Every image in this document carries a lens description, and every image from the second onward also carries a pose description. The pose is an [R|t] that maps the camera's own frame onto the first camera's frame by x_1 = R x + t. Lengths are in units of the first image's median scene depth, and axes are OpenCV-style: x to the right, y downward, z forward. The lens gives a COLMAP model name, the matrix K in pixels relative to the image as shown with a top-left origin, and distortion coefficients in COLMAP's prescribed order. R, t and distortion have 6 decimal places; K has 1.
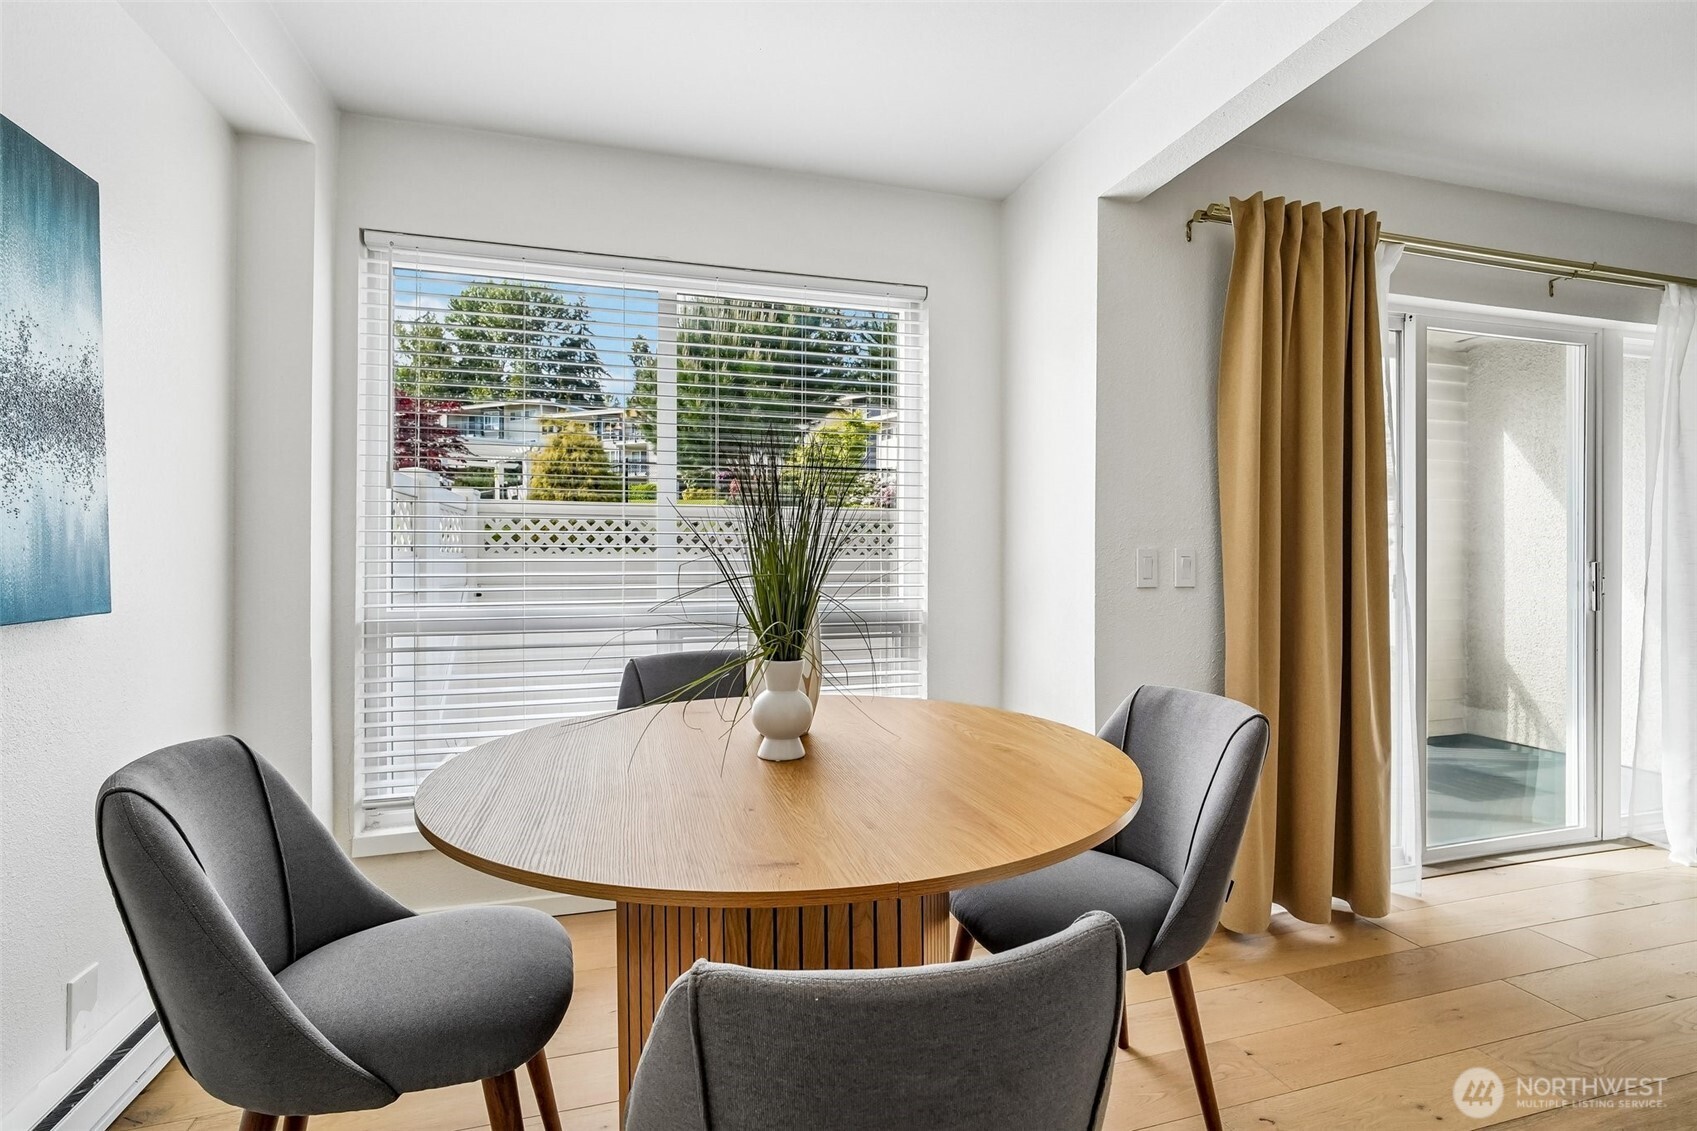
lens RADIAL K [[803.3, 0, 853.4], [0, 803.3, 561.3], [0, 0, 1]] dist [-0.007431, 0.006300]
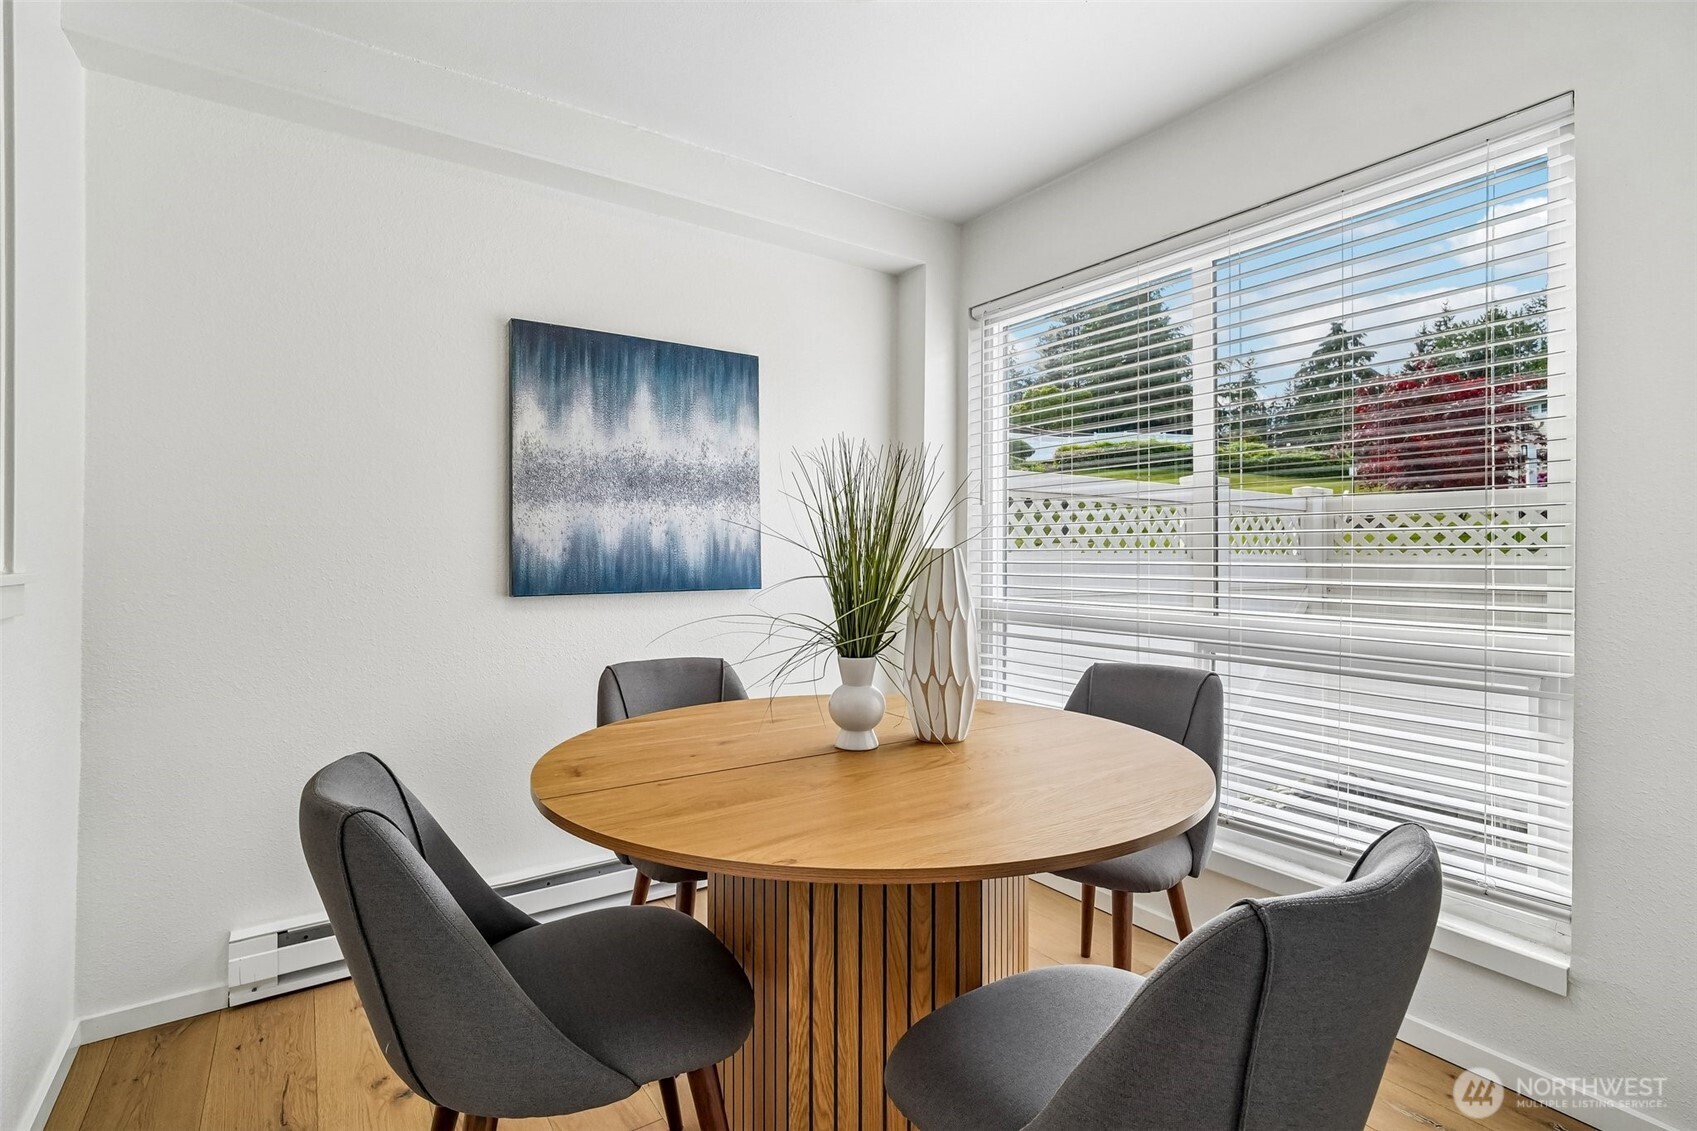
lens RADIAL K [[803.3, 0, 843.9], [0, 803.3, 558.2], [0, 0, 1]] dist [-0.007431, 0.006300]
pose [[0.299528, 0.004003, -0.954079, 0.643627], [-0.009263, 0.999956, 0.001288, -0.006960], [0.954043, 0.008452, 0.299552, 0.459887]]
